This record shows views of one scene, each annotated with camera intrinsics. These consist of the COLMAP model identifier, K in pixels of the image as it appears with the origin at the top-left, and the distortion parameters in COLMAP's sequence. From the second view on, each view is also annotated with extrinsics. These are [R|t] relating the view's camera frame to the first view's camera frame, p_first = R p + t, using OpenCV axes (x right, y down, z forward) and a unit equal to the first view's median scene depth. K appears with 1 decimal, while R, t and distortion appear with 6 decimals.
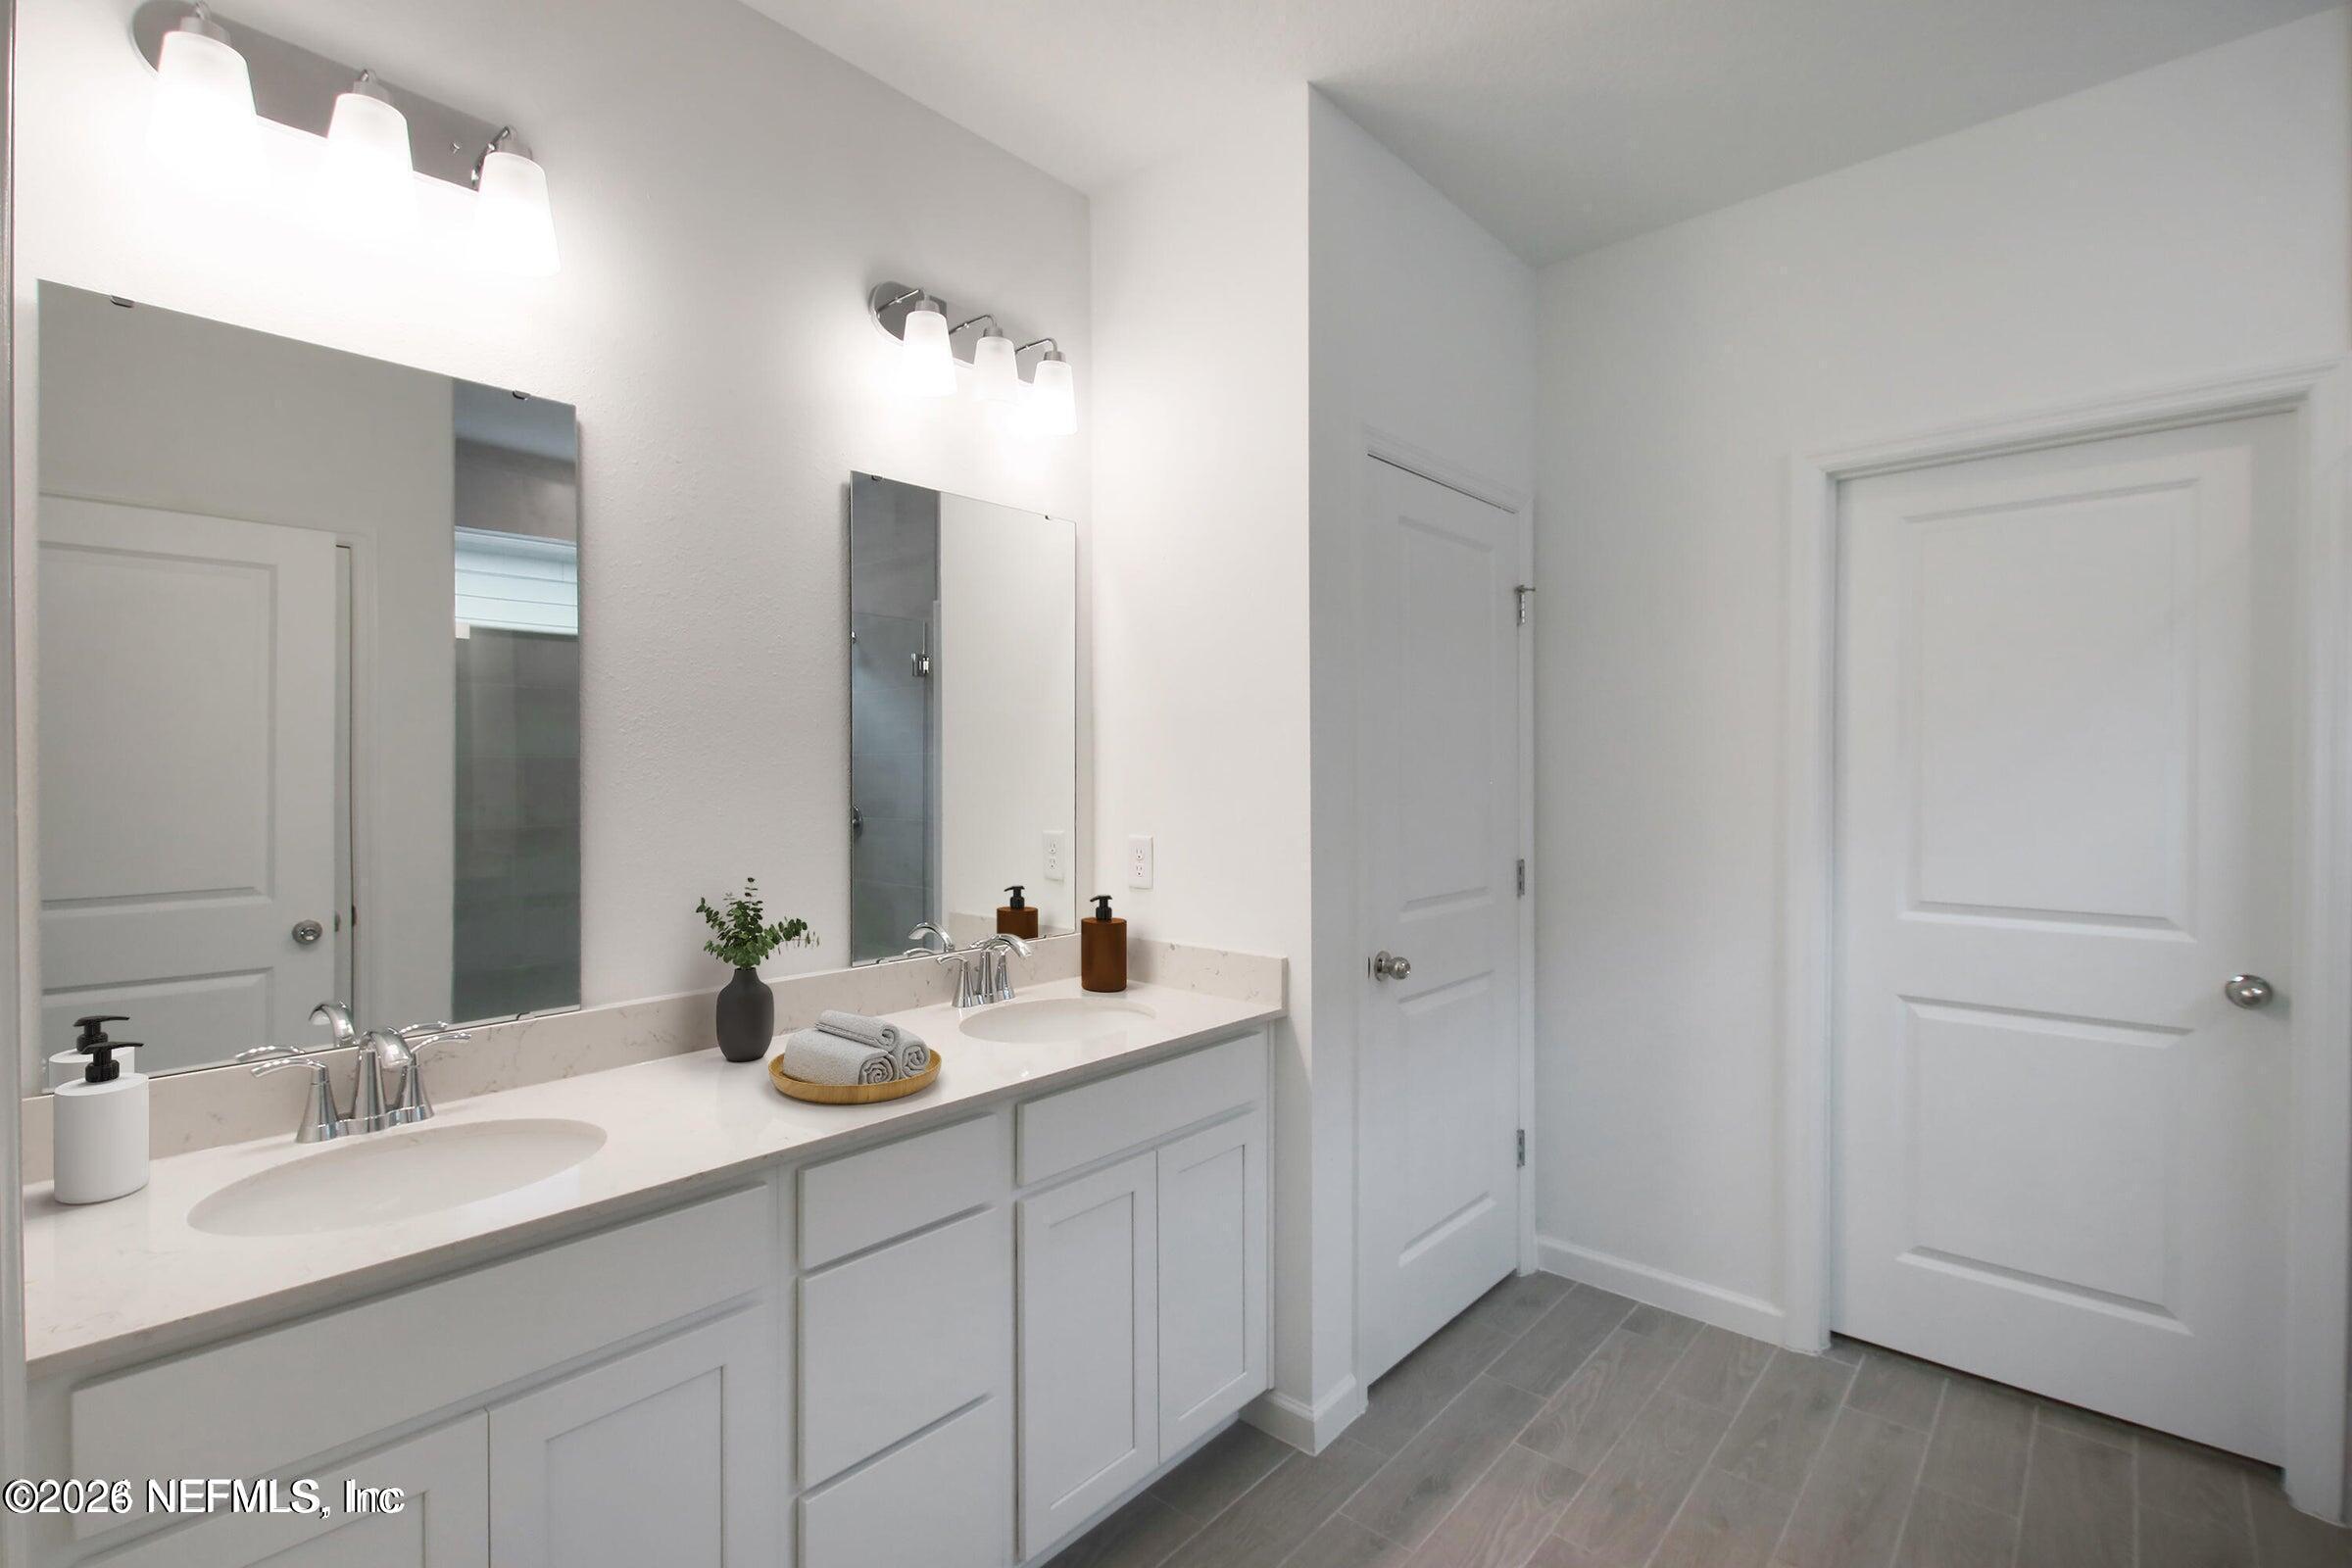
lens RADIAL K [[1055.9, 0, 1176.0], [0, 1055.9, 784.0], [0, 0, 1]] dist [-0.023282, 0.000129]
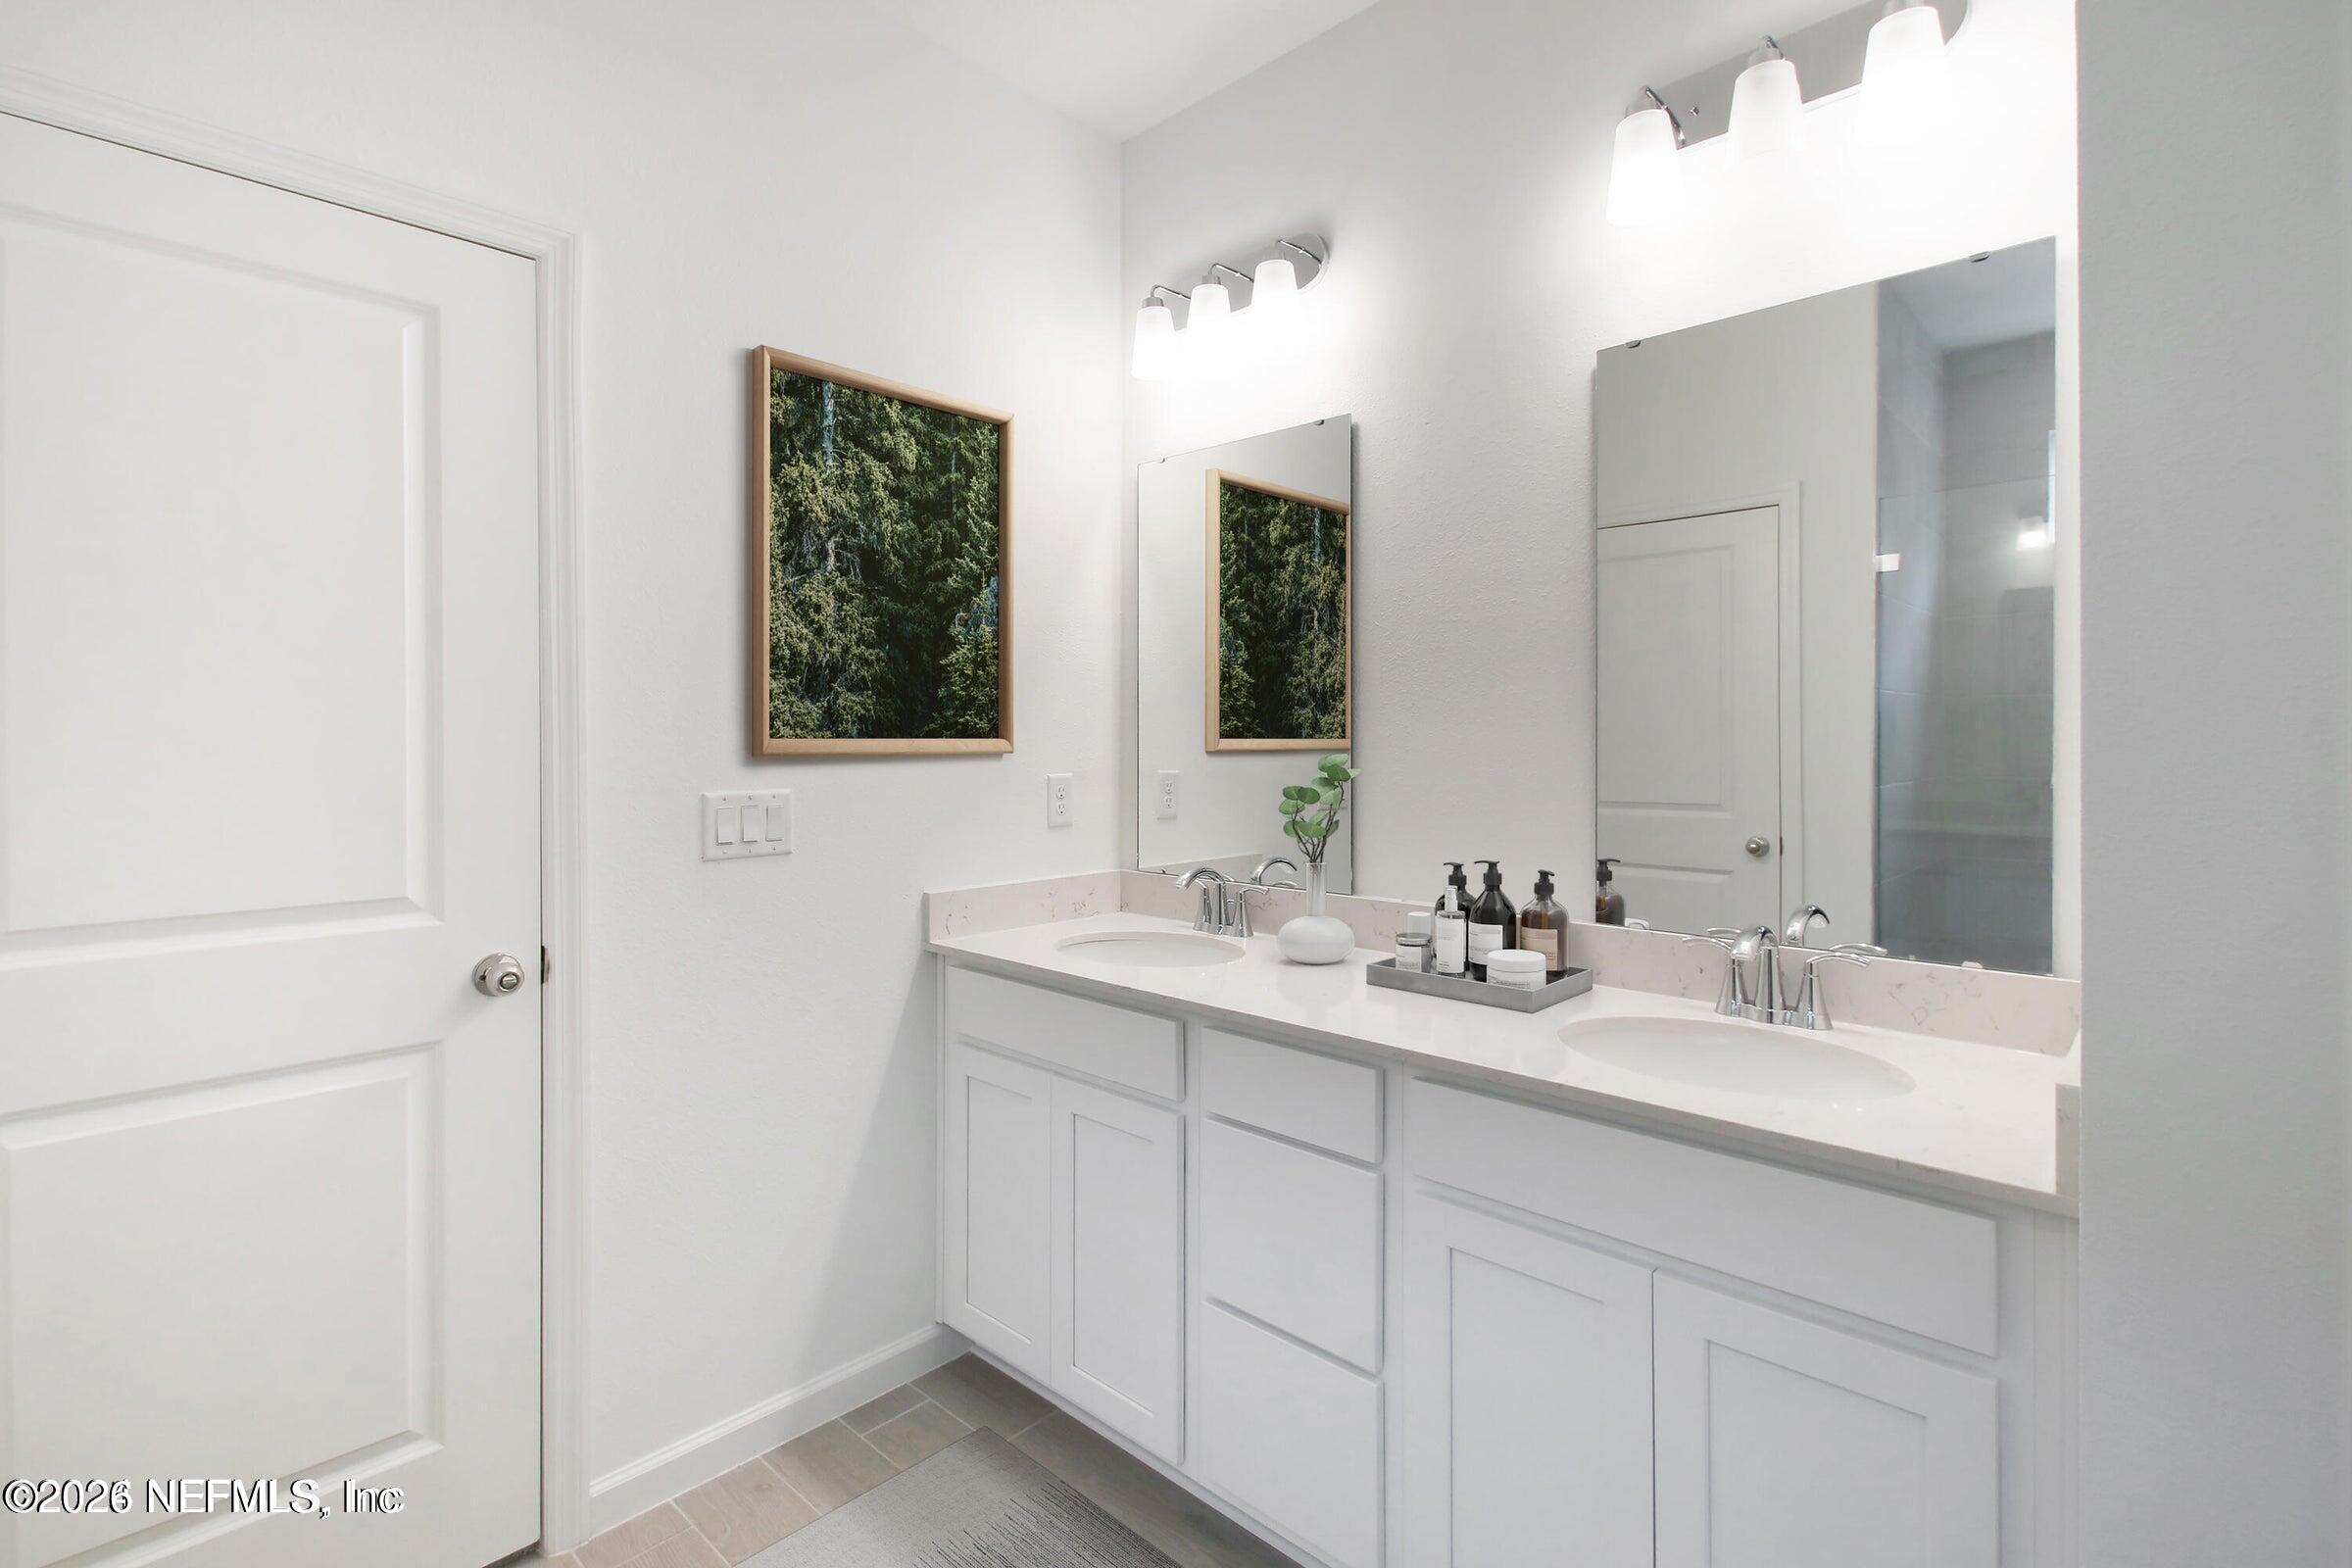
lens RADIAL K [[1087.6, 0, 1181.4], [0, 1087.6, 710.9], [0, 0, 1]] dist [0.001449, 0.000101]
pose [[-0.033060, 0.003695, -0.999447, 0.397988], [0.012556, 0.999916, 0.003282, -0.003580], [0.999374, -0.012441, -0.033104, 0.446304]]
